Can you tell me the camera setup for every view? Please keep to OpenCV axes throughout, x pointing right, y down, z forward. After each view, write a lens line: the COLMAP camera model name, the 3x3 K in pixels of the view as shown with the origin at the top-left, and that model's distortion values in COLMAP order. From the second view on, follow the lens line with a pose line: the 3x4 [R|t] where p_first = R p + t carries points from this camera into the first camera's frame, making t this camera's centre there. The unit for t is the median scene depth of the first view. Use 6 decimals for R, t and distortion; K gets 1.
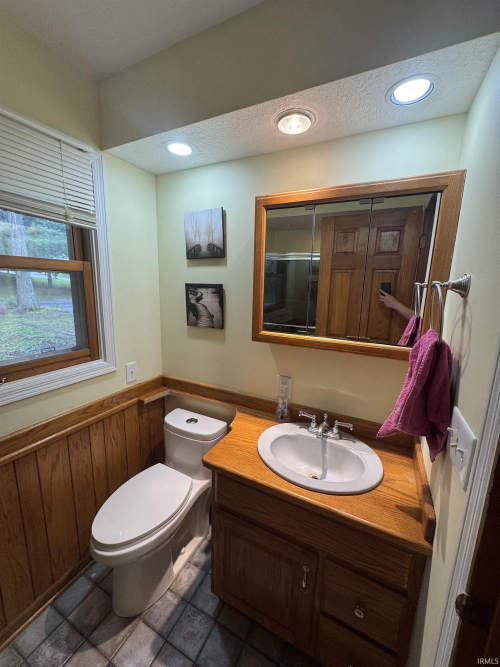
lens RADIAL K [[265.6, 0, 251.2], [0, 265.6, 333.8], [0, 0, 1]] dist [-0.002116, -0.000476]
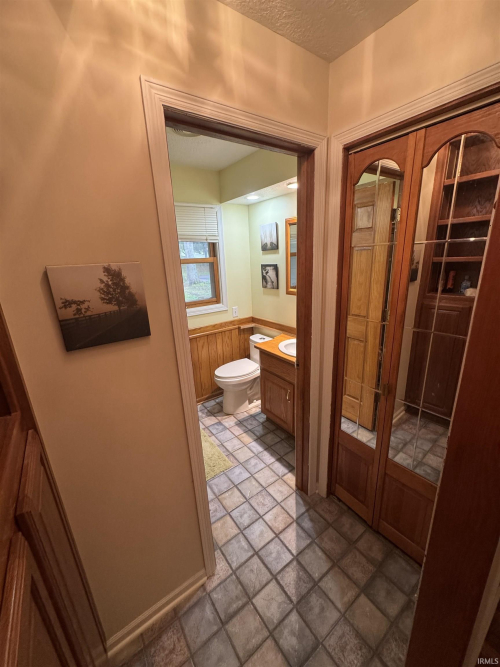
lens RADIAL K [[265.6, 0, 250.0], [0, 265.6, 333.8], [0, 0, 1]] dist [-0.002116, -0.000476]
pose [[0.883220, 0.069337, -0.463804, 0.599630], [-0.020000, 0.993679, 0.110466, 0.091402], [0.468532, -0.088290, 0.879024, -0.730326]]
